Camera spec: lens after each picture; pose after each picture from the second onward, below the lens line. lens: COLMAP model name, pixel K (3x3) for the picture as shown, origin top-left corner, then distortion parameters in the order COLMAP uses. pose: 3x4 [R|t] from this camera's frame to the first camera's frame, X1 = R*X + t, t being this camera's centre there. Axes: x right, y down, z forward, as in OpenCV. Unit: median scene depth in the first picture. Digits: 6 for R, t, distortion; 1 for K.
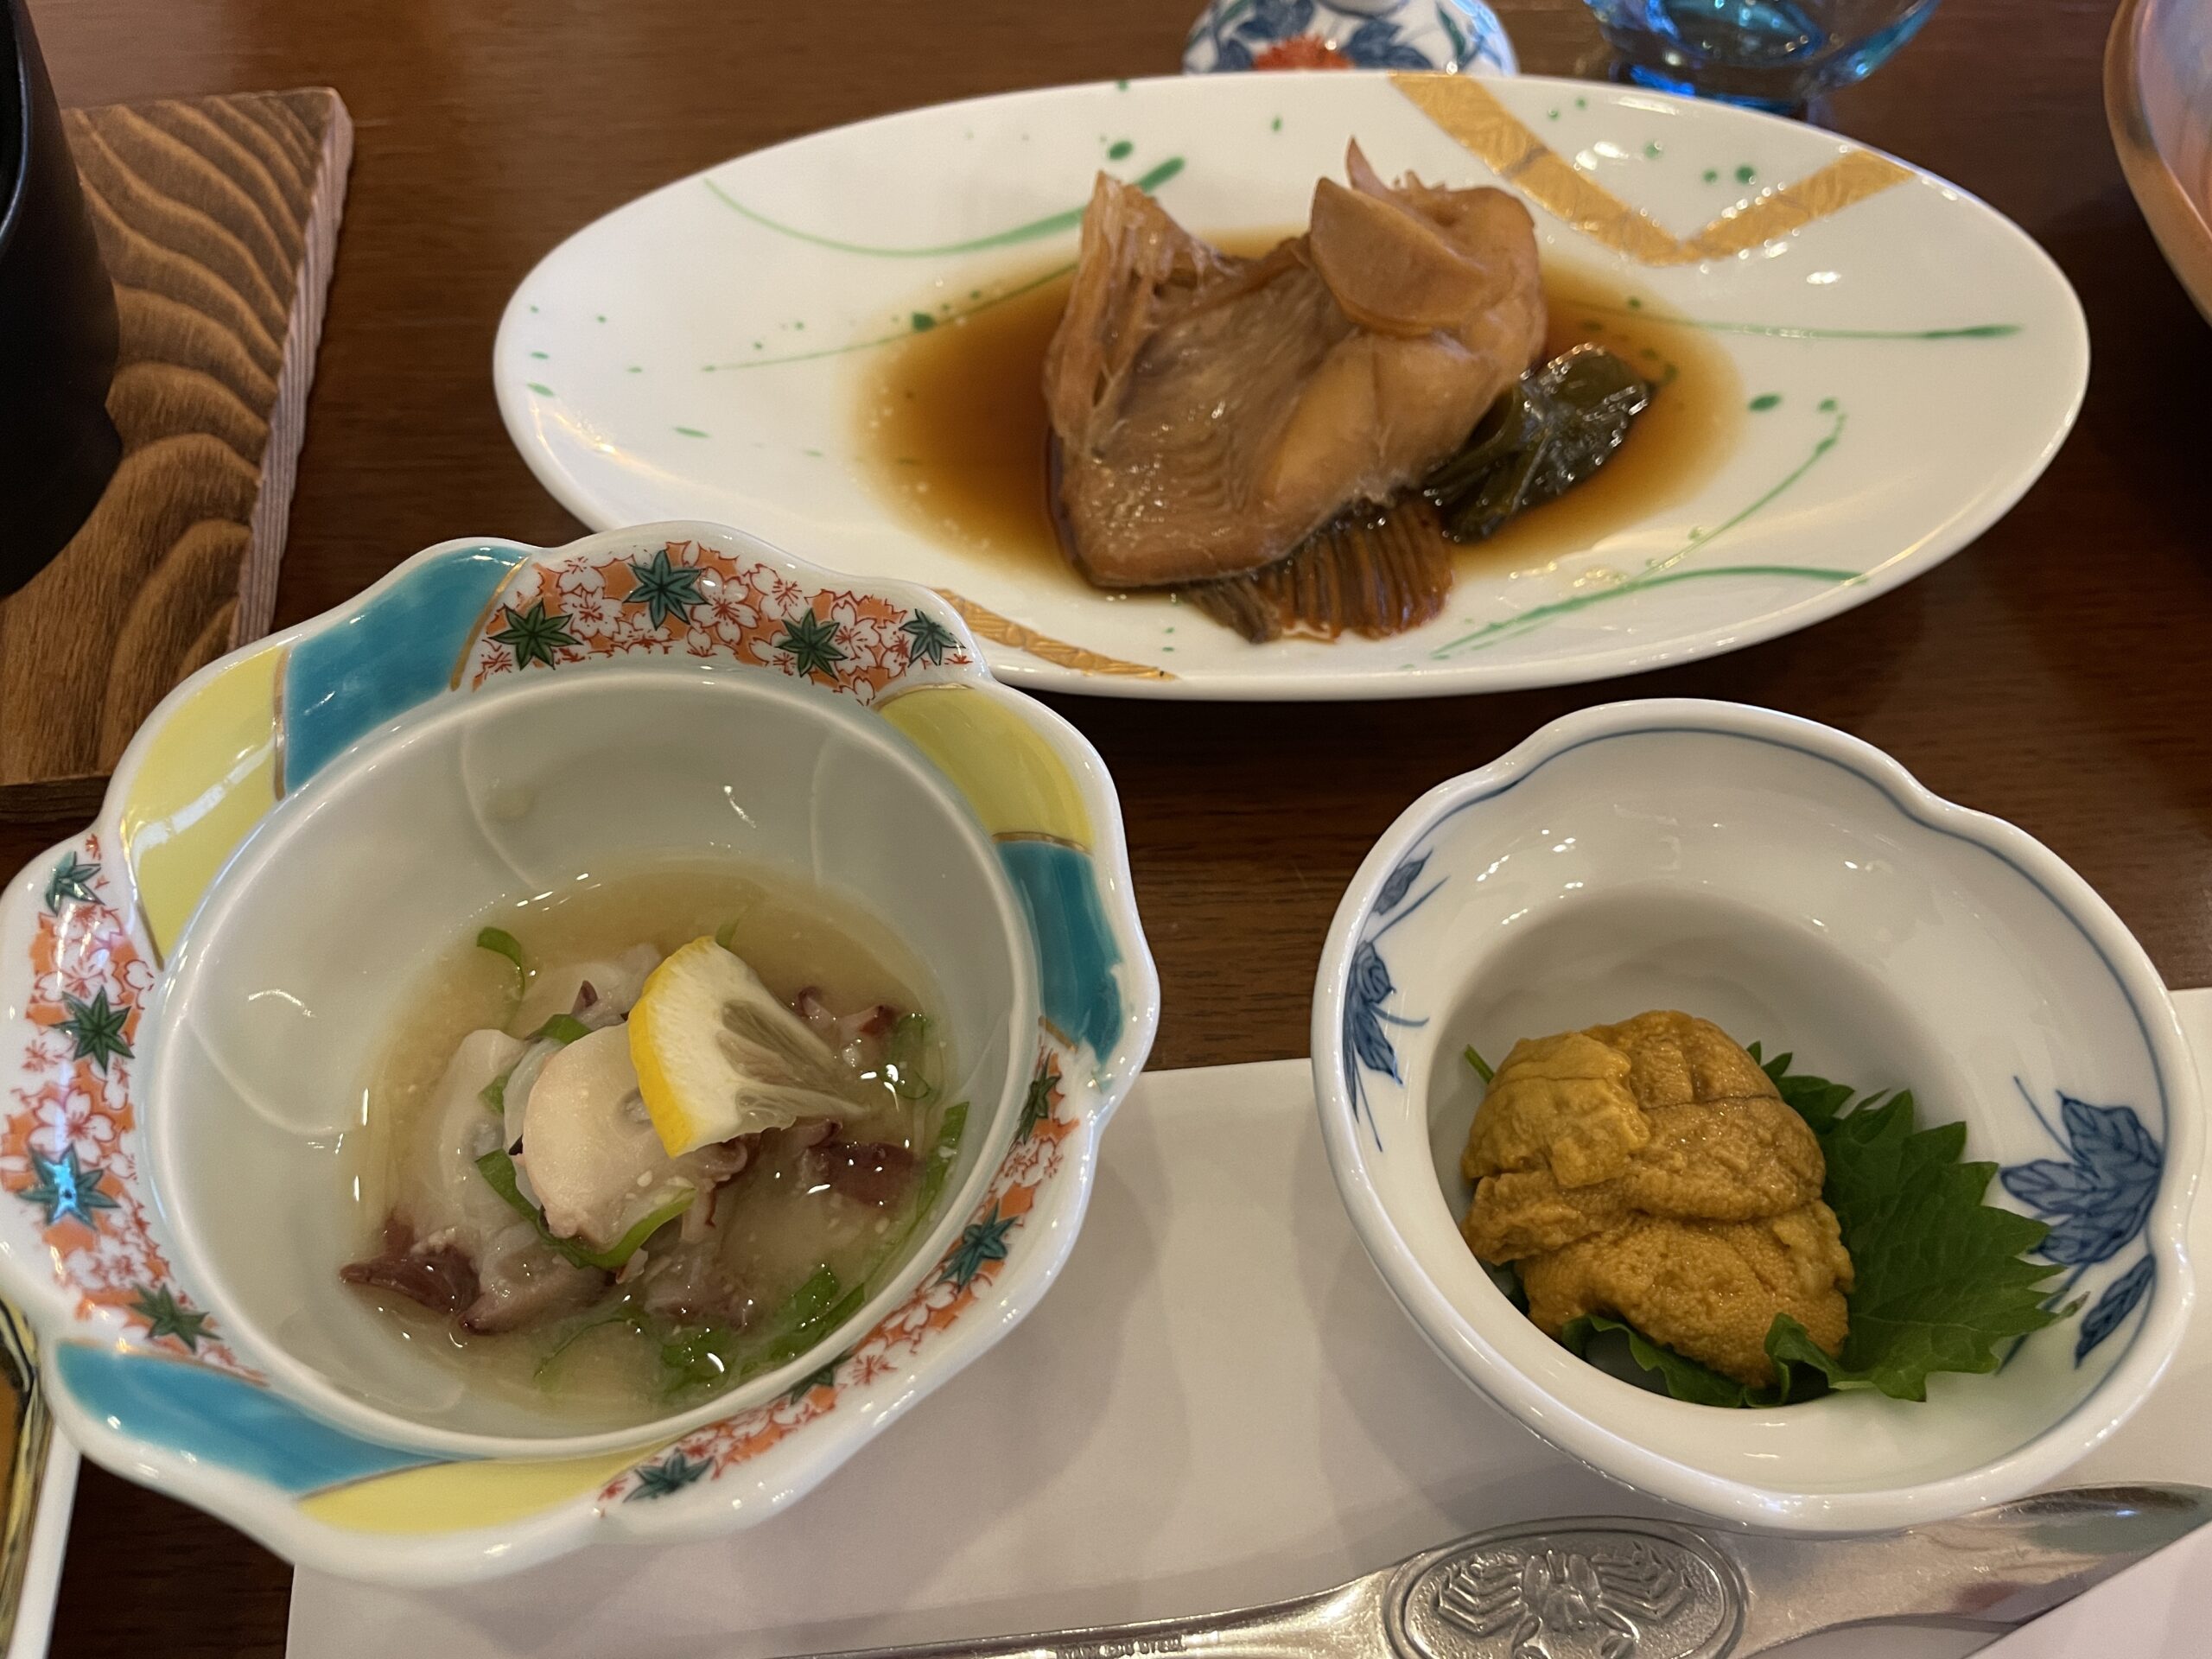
lens RADIAL K [[1684.7, 0, 1111.0], [0, 1684.7, 837.4], [0, 0, 1]] dist [0.014908, 0.004175]
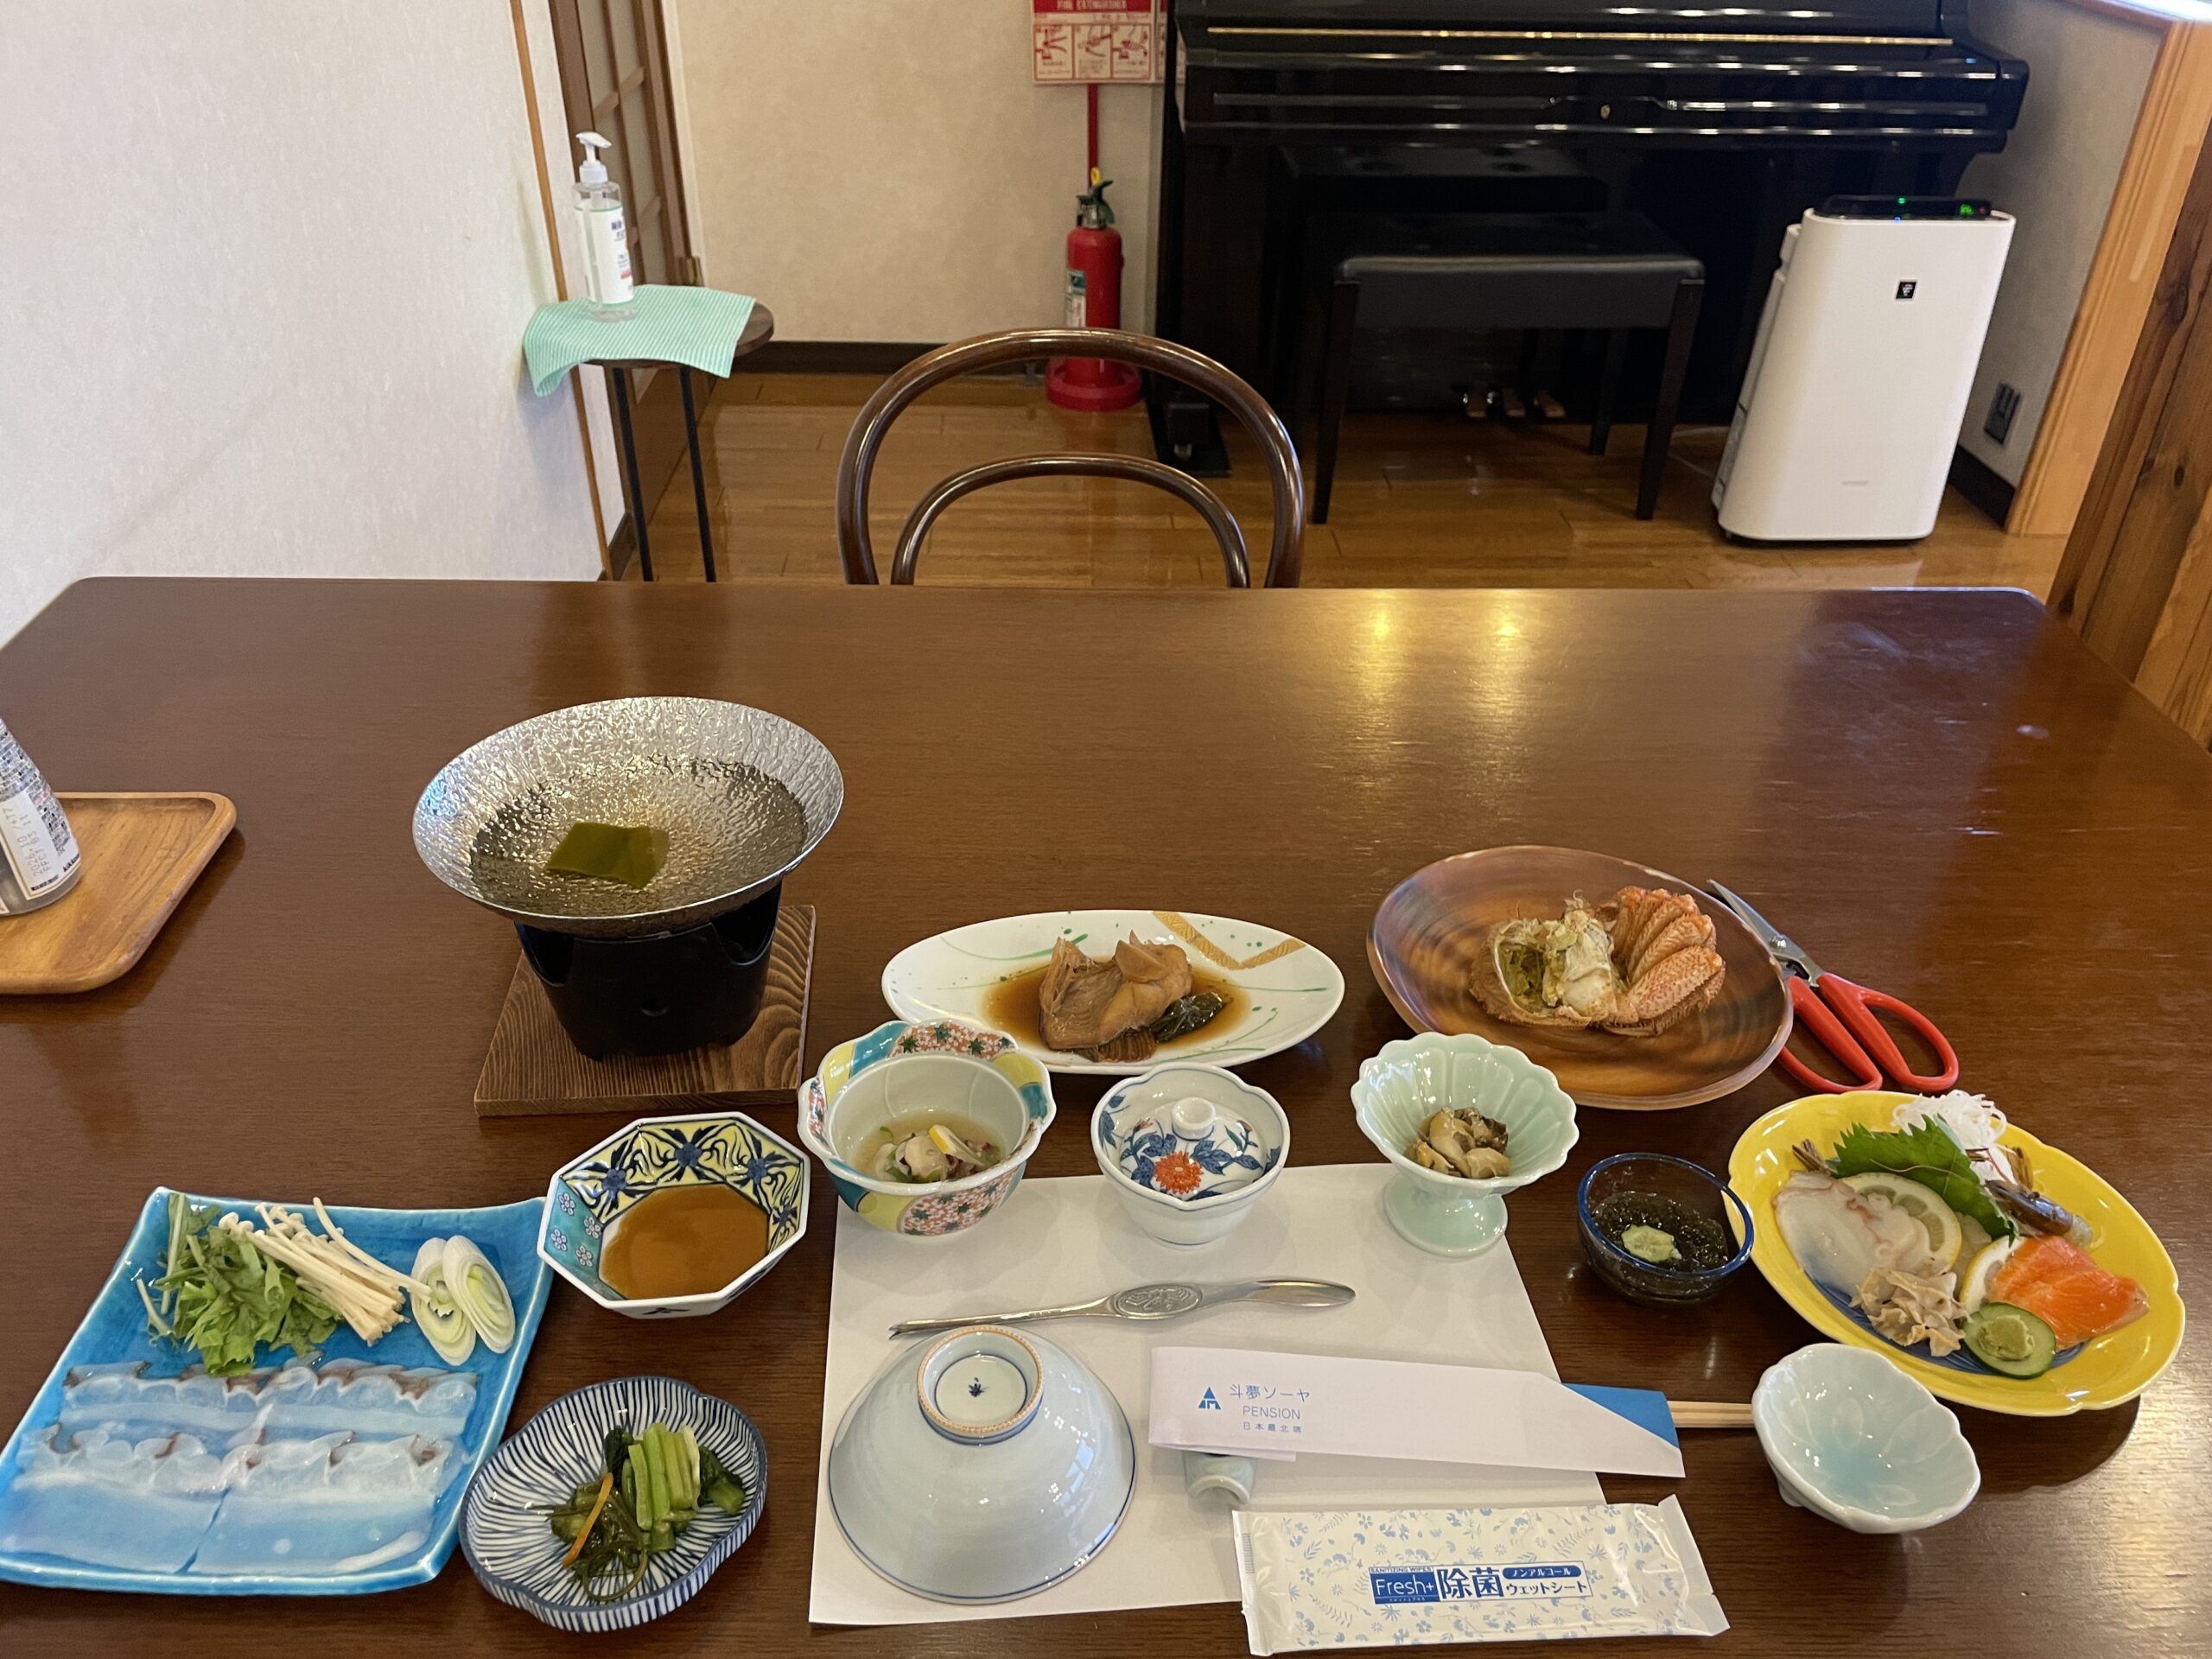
lens RADIAL K [[1684.7, 0, 1110.8], [0, 1684.7, 836.9], [0, 0, 1]] dist [0.014908, 0.004175]
pose [[0.999522, 0.027943, -0.013262, 0.148764], [-0.030928, 0.908589, -0.416545, 0.901349], [0.000410, 0.416756, 0.909018, -2.349896]]
